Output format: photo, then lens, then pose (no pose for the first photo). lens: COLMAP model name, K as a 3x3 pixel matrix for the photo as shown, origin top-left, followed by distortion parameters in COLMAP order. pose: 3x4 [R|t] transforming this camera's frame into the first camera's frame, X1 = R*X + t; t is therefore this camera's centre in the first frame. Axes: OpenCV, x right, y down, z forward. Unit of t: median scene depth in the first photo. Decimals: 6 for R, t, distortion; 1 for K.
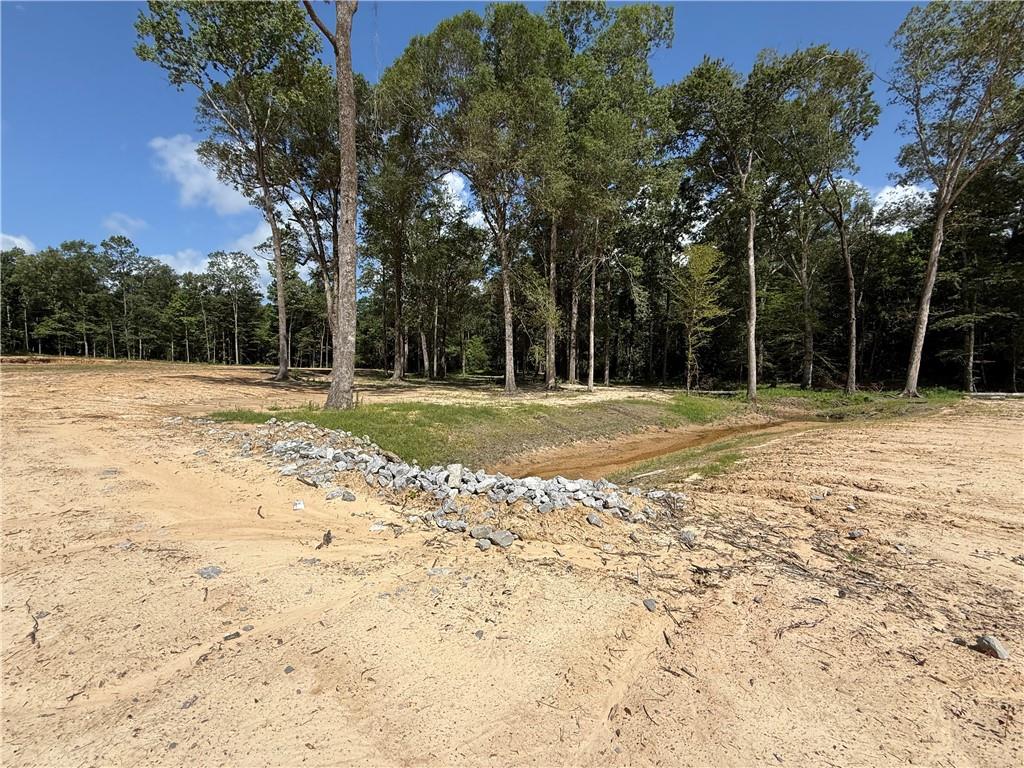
lens RADIAL K [[407.1, 0, 508.6], [0, 407.1, 384.7], [0, 0, 1]] dist [0.001288, 0.000215]
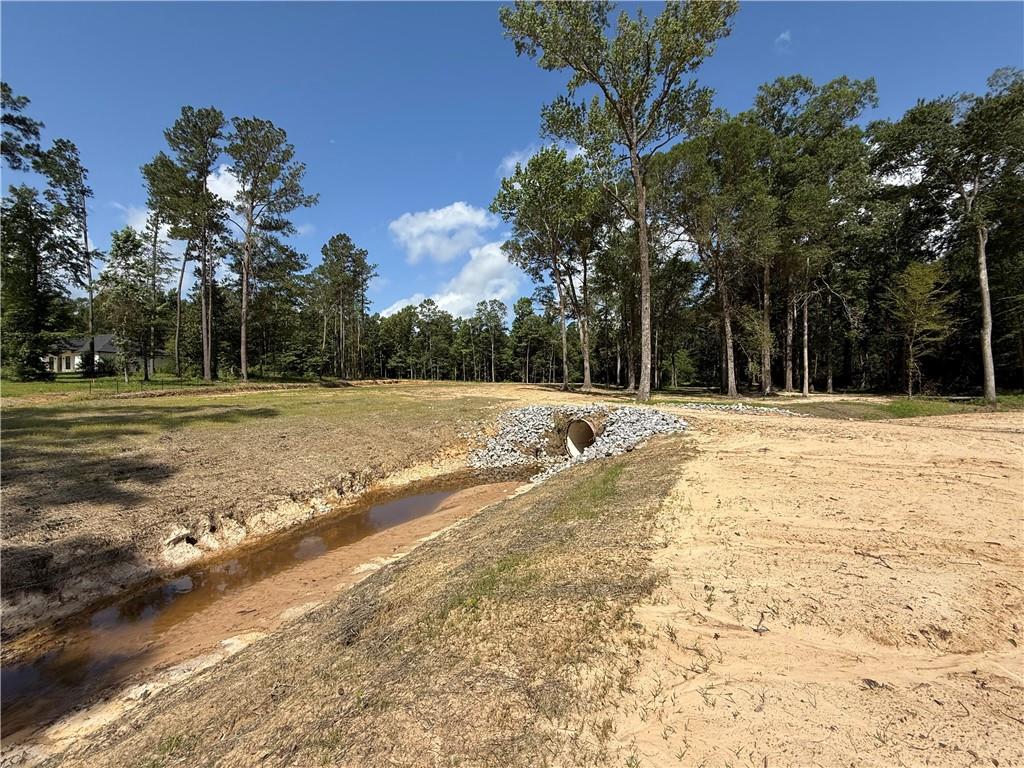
lens RADIAL K [[407.1, 0, 508.6], [0, 407.1, 384.7], [0, 0, 1]] dist [0.001288, 0.000215]
pose [[0.895035, -0.019351, -0.445577, -0.023174], [0.003892, 0.999359, -0.035583, 0.009464], [0.445980, 0.030114, 0.894536, -0.224147]]
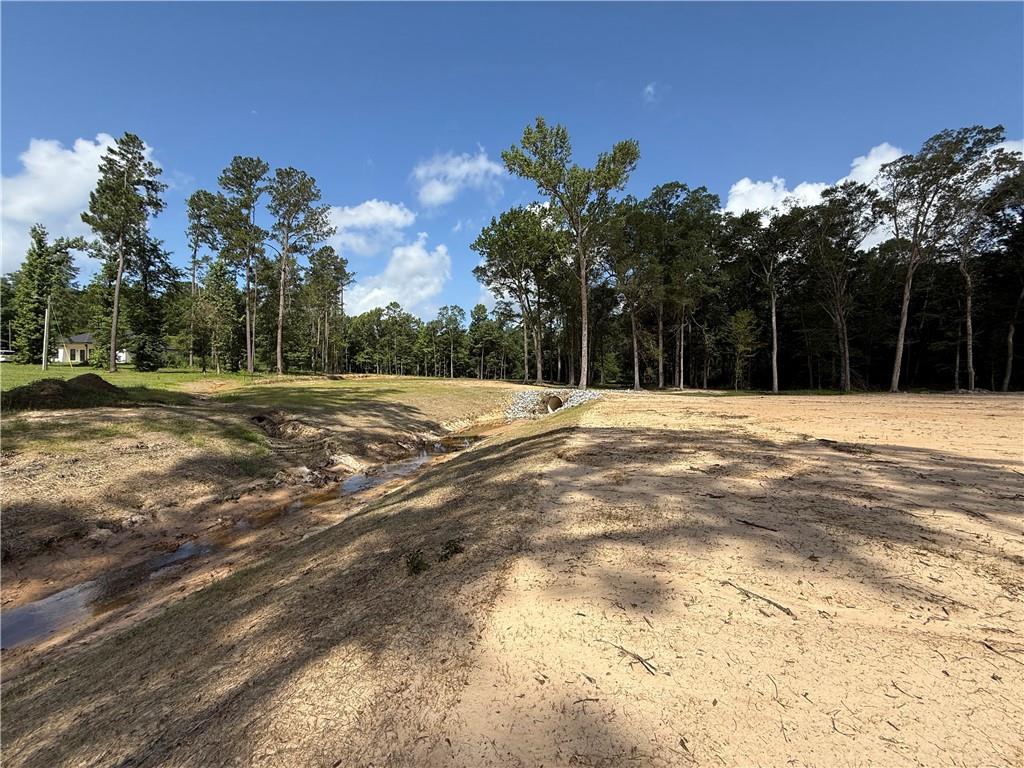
lens RADIAL K [[407.1, 0, 508.6], [0, 407.1, 384.7], [0, 0, 1]] dist [0.001288, 0.000215]
pose [[0.952820, -0.003384, -0.303517, 0.004644], [-0.005162, 0.999613, -0.027351, 0.021438], [0.303492, 0.027628, 0.952434, -0.481606]]
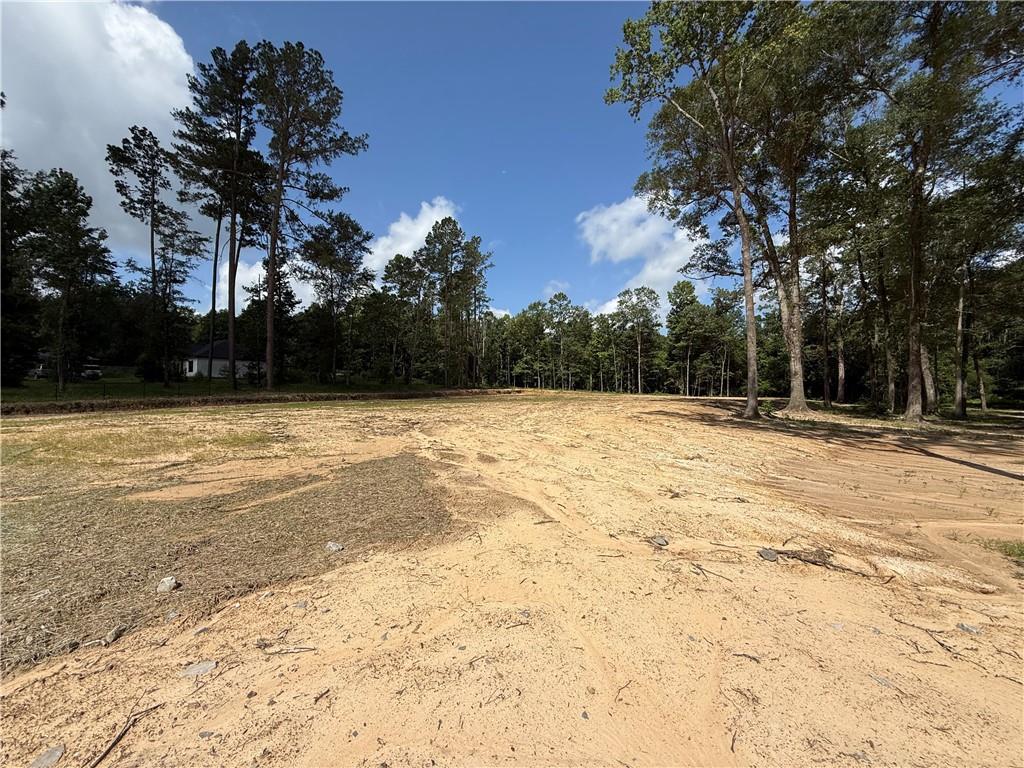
lens RADIAL K [[407.1, 0, 508.6], [0, 407.1, 384.7], [0, 0, 1]] dist [0.001288, 0.000215]
pose [[0.661837, -0.021920, -0.749327, -0.125243], [-0.026916, 0.998233, -0.052975, -0.008860], [0.749164, 0.055229, 0.660078, 0.065796]]
